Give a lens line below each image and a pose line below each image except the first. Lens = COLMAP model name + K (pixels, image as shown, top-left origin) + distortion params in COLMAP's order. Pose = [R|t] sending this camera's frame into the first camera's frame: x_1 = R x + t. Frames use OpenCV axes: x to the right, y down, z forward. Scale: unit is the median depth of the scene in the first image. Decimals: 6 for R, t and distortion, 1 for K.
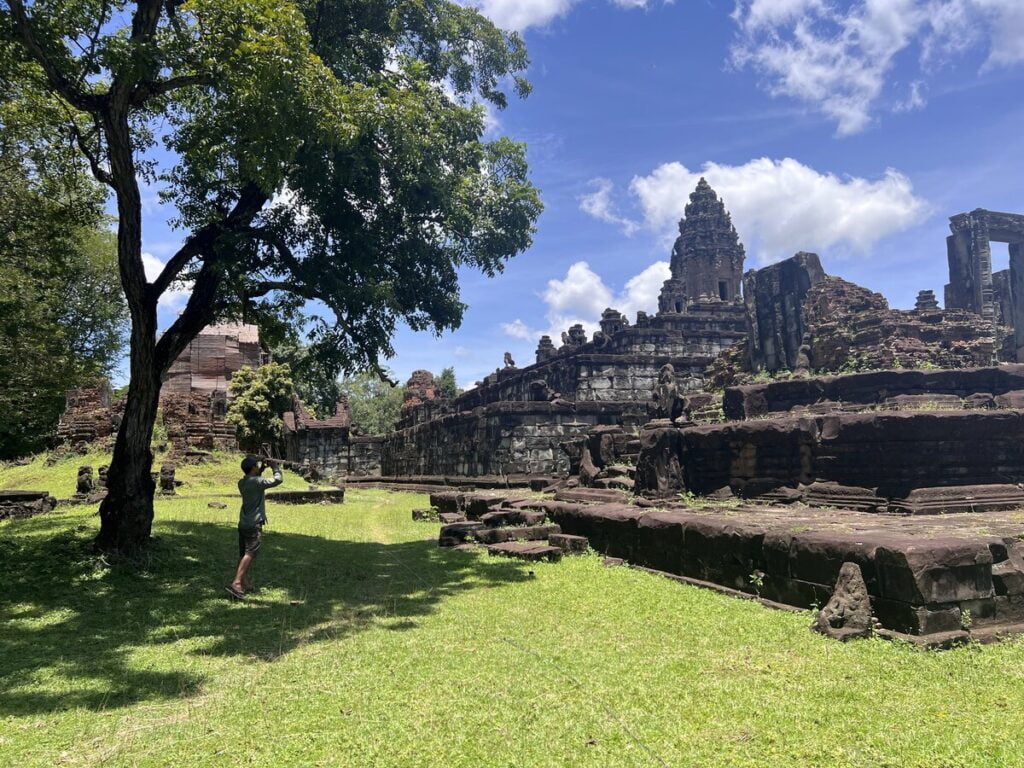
lens RADIAL K [[773.1, 0, 511.3], [0, 773.1, 384.9], [0, 0, 1]] dist [-0.011587, -0.005513]
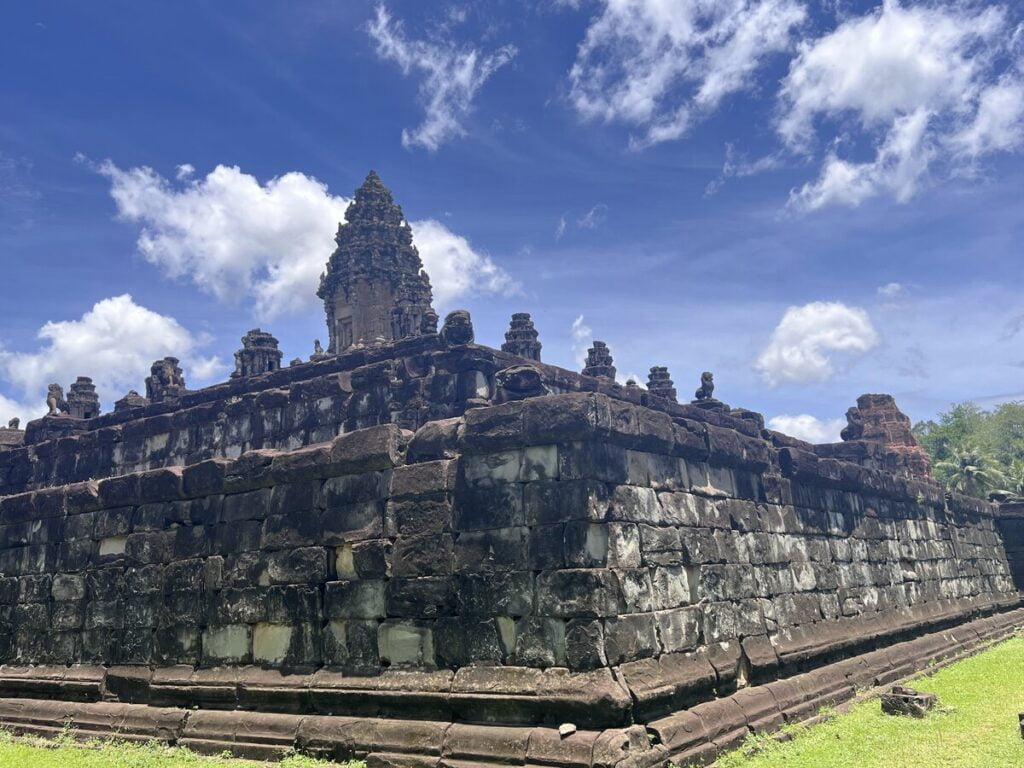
lens RADIAL K [[908.5, 0, 512.9], [0, 908.5, 382.8], [0, 0, 1]] dist [0.012174, -0.003854]
pose [[0.812598, 0.114053, 0.571557, -0.216594], [-0.036223, 0.988653, -0.145785, 0.065943], [-0.581698, 0.097761, 0.807508, 0.744542]]
